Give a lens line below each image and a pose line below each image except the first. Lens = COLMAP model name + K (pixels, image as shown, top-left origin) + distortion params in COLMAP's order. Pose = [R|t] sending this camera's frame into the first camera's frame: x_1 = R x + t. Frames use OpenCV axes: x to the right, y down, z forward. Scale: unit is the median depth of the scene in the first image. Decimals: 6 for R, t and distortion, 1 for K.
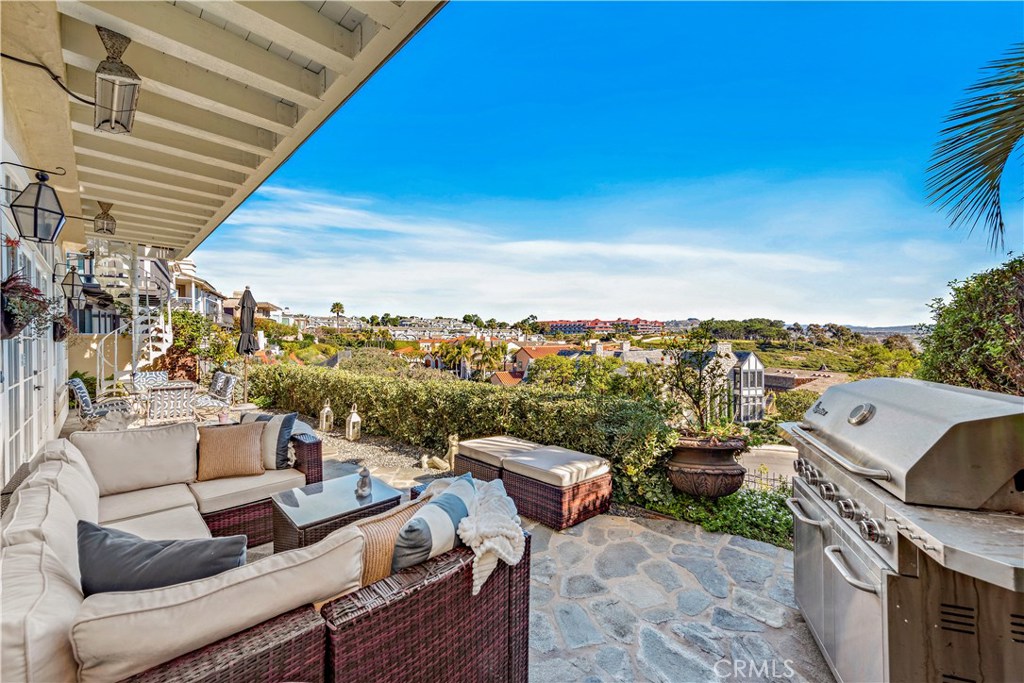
lens RADIAL K [[407.7, 0, 519.1], [0, 407.7, 349.3], [0, 0, 1]] dist [0.009366, -0.000466]
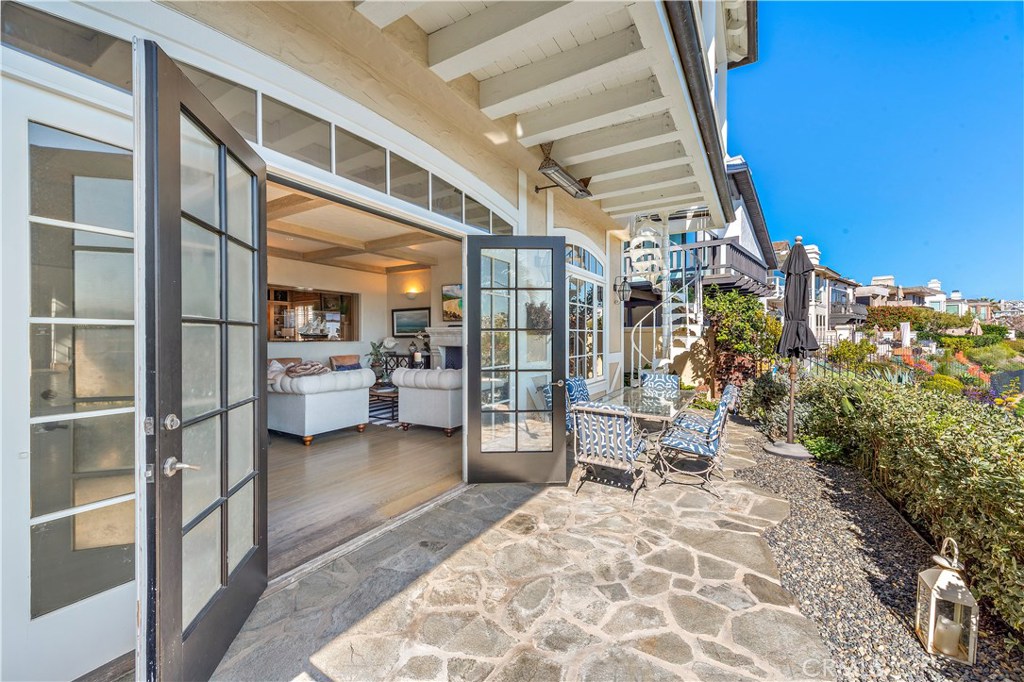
lens RADIAL K [[407.7, 0, 508.1], [0, 407.7, 334.8], [0, 0, 1]] dist [0.009366, -0.000466]
pose [[0.220440, -0.001133, -0.975400, -0.040496], [-0.020675, 0.999769, -0.005834, -0.001404], [0.975181, 0.021453, 0.220366, 0.099482]]
